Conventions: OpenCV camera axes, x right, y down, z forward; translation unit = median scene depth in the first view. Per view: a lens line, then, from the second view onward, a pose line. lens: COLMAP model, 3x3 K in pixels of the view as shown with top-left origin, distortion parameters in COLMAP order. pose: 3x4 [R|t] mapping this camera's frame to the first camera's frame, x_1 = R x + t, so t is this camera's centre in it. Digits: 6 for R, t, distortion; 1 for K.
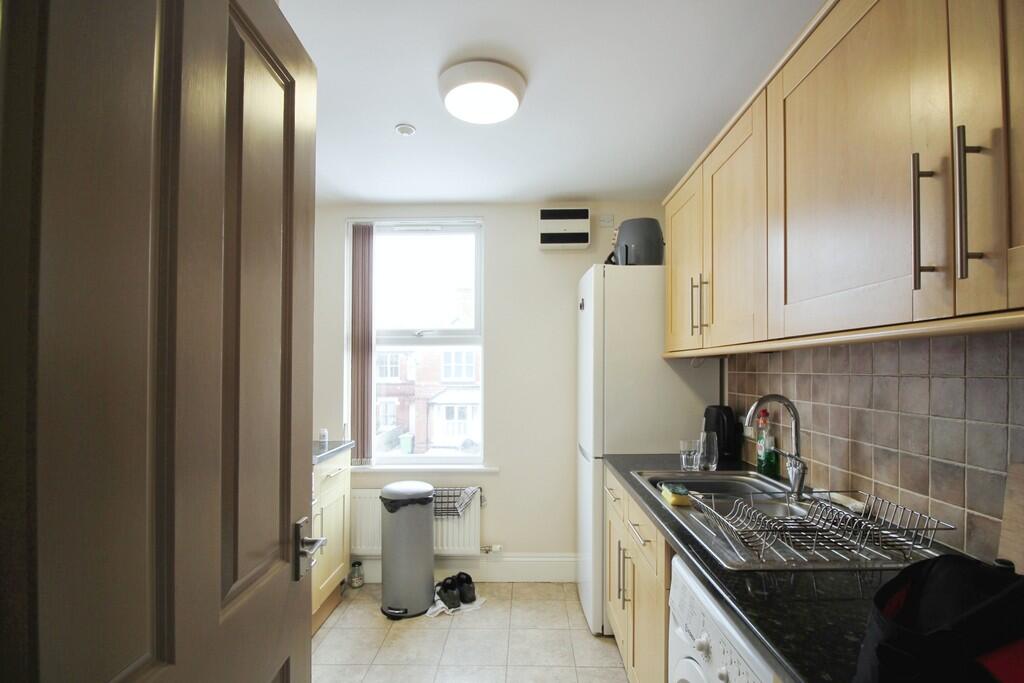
lens RADIAL K [[475.7, 0, 513.0], [0, 475.7, 416.4], [0, 0, 1]] dist [0.001725, 0.000006]
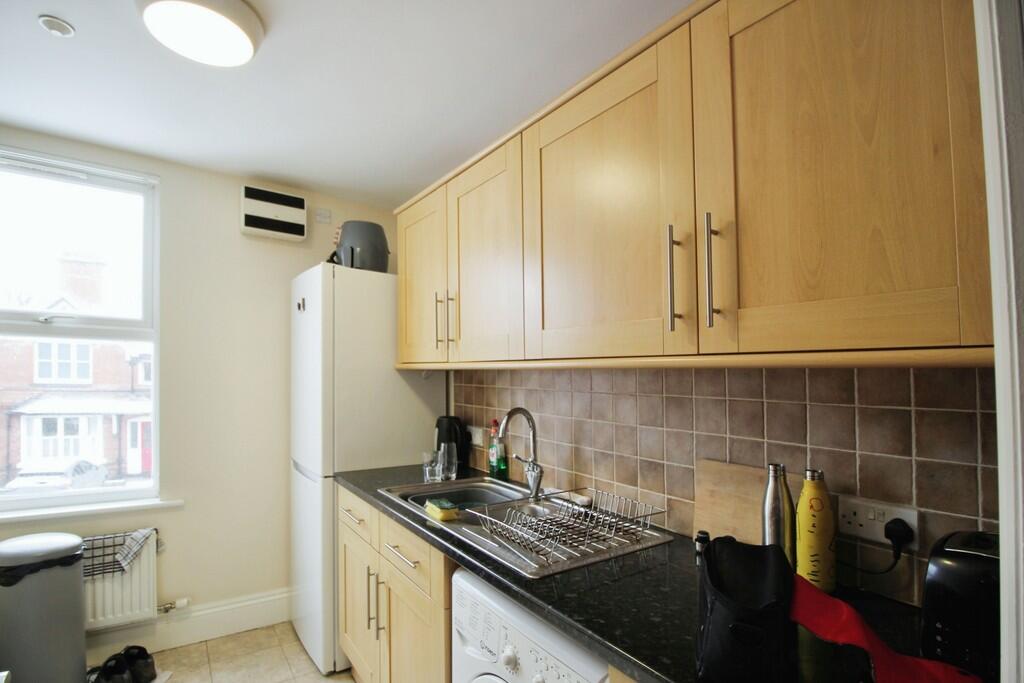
lens RADIAL K [[486.6, 0, 489.5], [0, 486.6, 412.1], [0, 0, 1]] dist [-0.003145, -0.001597]
pose [[0.819298, -0.017323, 0.573106, -0.115071], [0.029325, 0.999501, -0.011711, -0.017961], [-0.572618, 0.026401, 0.819397, 0.081757]]
